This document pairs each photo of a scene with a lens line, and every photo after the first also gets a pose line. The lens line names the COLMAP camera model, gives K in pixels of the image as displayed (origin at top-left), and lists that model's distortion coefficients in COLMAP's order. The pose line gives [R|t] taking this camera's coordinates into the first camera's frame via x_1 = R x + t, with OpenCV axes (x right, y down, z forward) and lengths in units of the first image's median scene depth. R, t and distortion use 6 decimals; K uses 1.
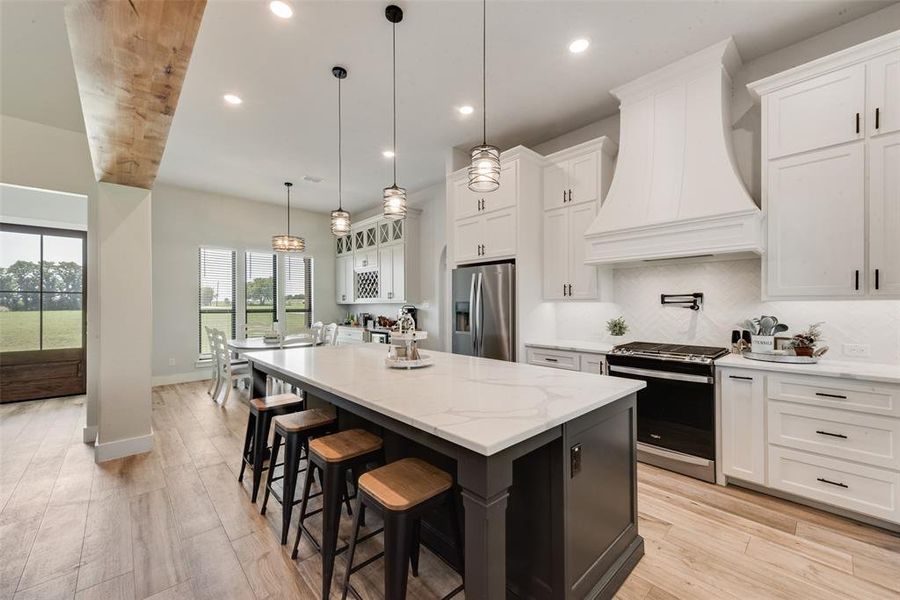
lens RADIAL K [[351.9, 0, 454.0], [0, 351.9, 302.6], [0, 0, 1]] dist [0.004846, -0.000207]
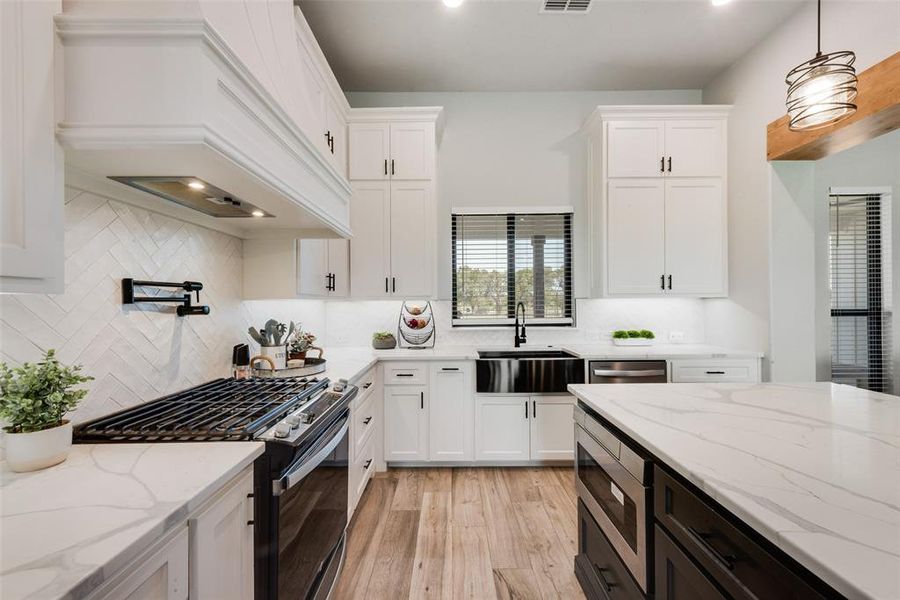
lens RADIAL K [[351.9, 0, 454.0], [0, 351.9, 302.6], [0, 0, 1]] dist [0.004846, -0.000207]
pose [[-0.736641, 0.010214, 0.676206, 0.043325], [0.006915, 0.999947, -0.007571, 0.004438], [-0.676248, -0.000902, -0.736673, 0.583618]]
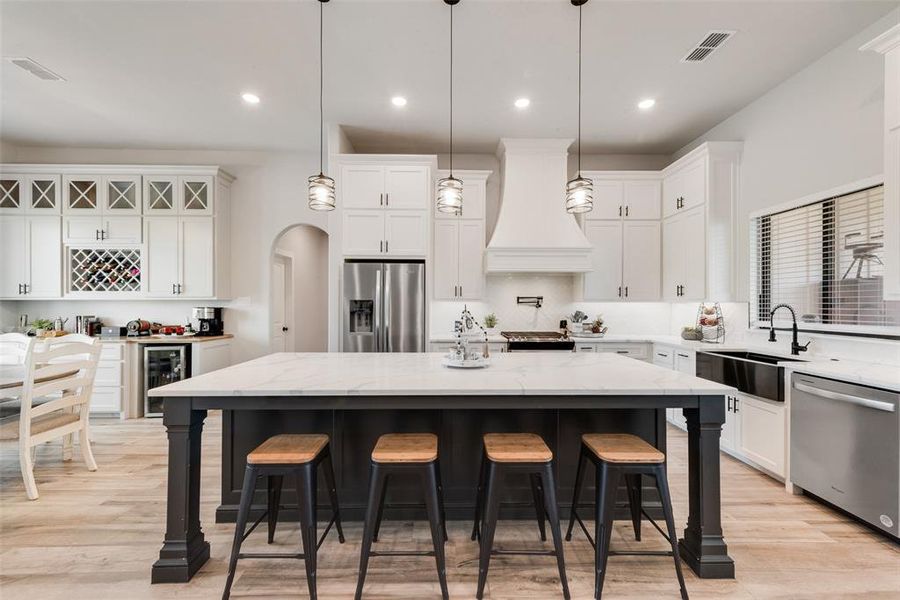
lens RADIAL K [[351.9, 0, 454.0], [0, 351.9, 302.6], [0, 0, 1]] dist [0.004846, -0.000207]
pose [[0.668371, 0.007076, 0.743795, -0.342607], [-0.009257, 0.999956, -0.001195, 0.002444], [-0.743771, -0.006086, 0.668407, 0.144610]]
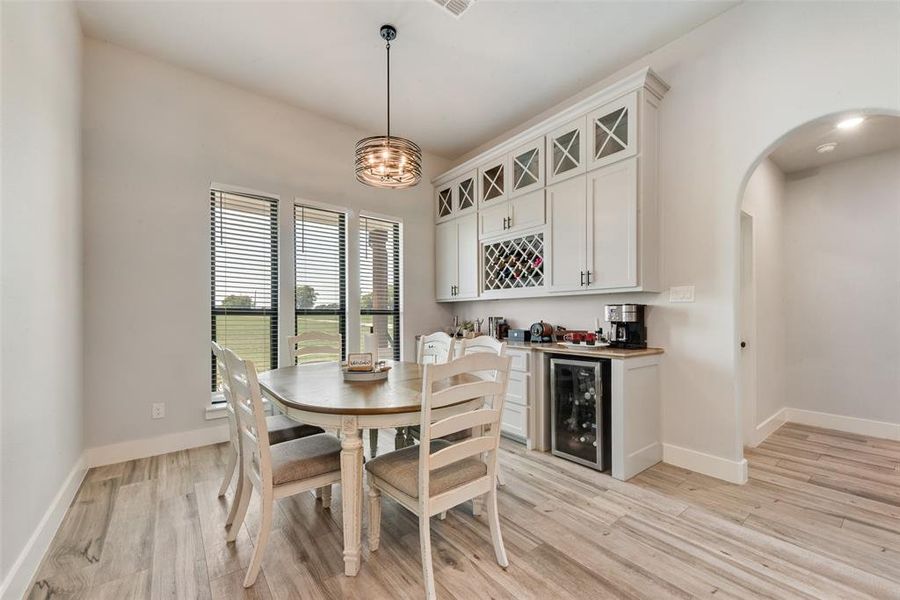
lens RADIAL K [[362.6, 0, 452.4], [0, 362.6, 314.8], [0, 0, 1]] dist [0.027396, -0.000068]
pose [[0.995773, 0.001875, -0.091830, -0.326492], [-0.001173, 0.999970, 0.007697, 0.026637], [0.091842, -0.007557, 0.995745, 0.505372]]
